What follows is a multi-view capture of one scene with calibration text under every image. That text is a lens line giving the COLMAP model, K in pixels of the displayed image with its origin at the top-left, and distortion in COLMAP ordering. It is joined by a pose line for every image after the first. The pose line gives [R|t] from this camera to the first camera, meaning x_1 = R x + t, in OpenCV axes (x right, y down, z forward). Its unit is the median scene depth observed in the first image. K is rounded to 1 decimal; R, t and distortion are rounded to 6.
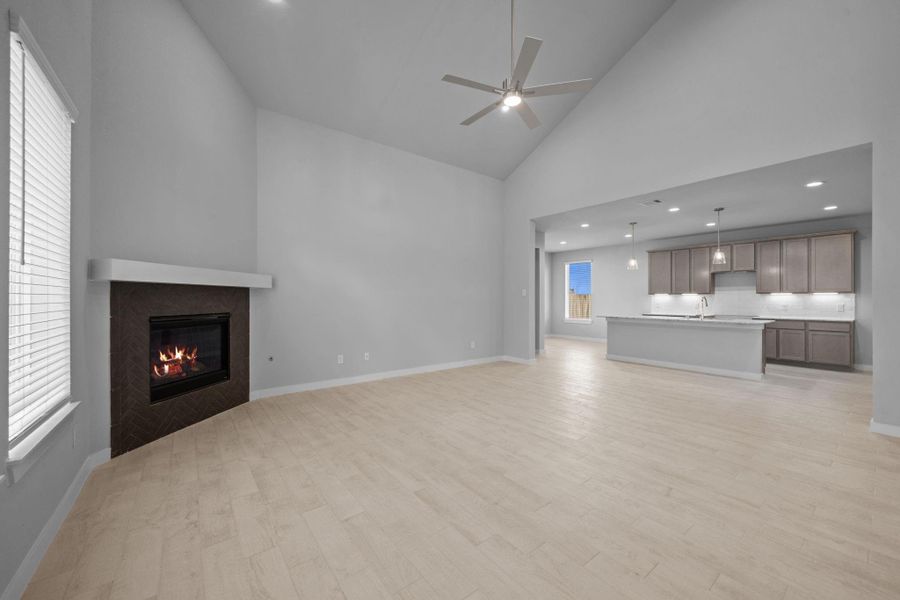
lens RADIAL K [[344.3, 0, 450.0], [0, 344.3, 300.0], [0, 0, 1]] dist [-0.000942, -0.000100]
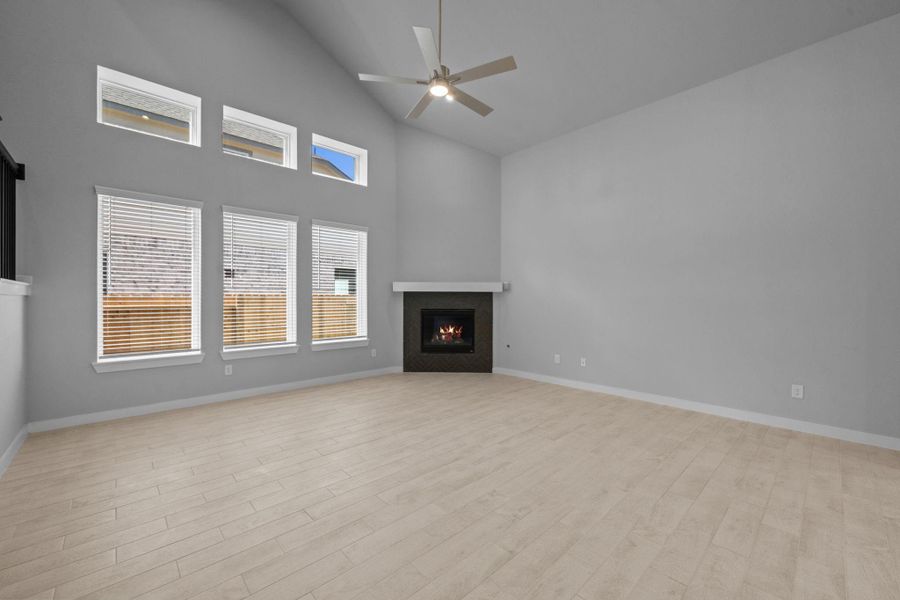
lens RADIAL K [[360.0, 0, 450.0], [0, 360.0, 300.0], [0, 0, 1]] dist [0.000366, -0.000196]
pose [[0.099718, 0.001666, -0.995014, 1.037687], [-0.006070, 0.999981, 0.001066, -0.004678], [0.994997, 0.005934, 0.099726, 0.818570]]
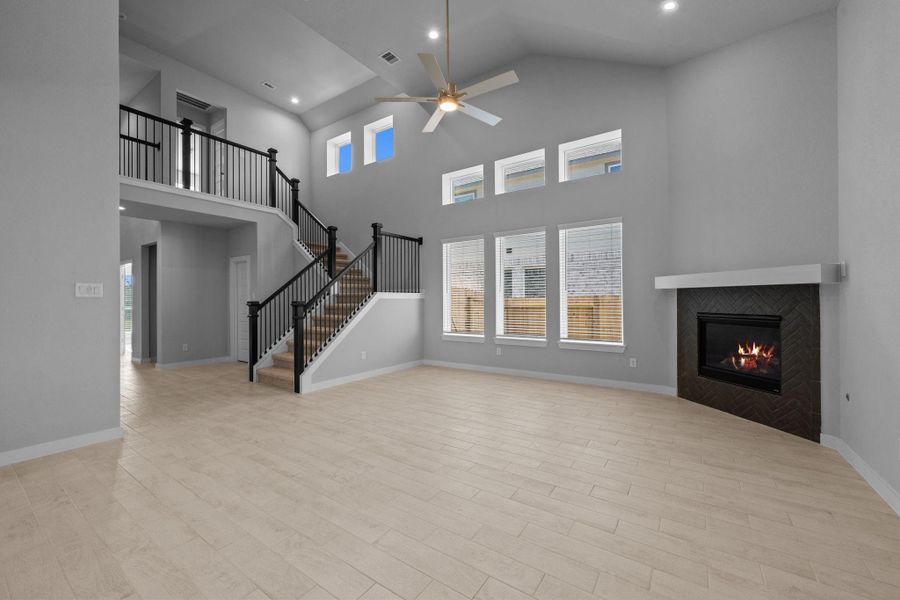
lens RADIAL K [[360.0, 0, 450.0], [0, 360.0, 300.0], [0, 0, 1]] dist [0.000366, -0.000196]
pose [[-0.952352, 0.005053, -0.304959, 0.444589], [0.003714, 0.999981, 0.004971, -0.011306], [0.304978, 0.003602, -0.952352, 1.775887]]
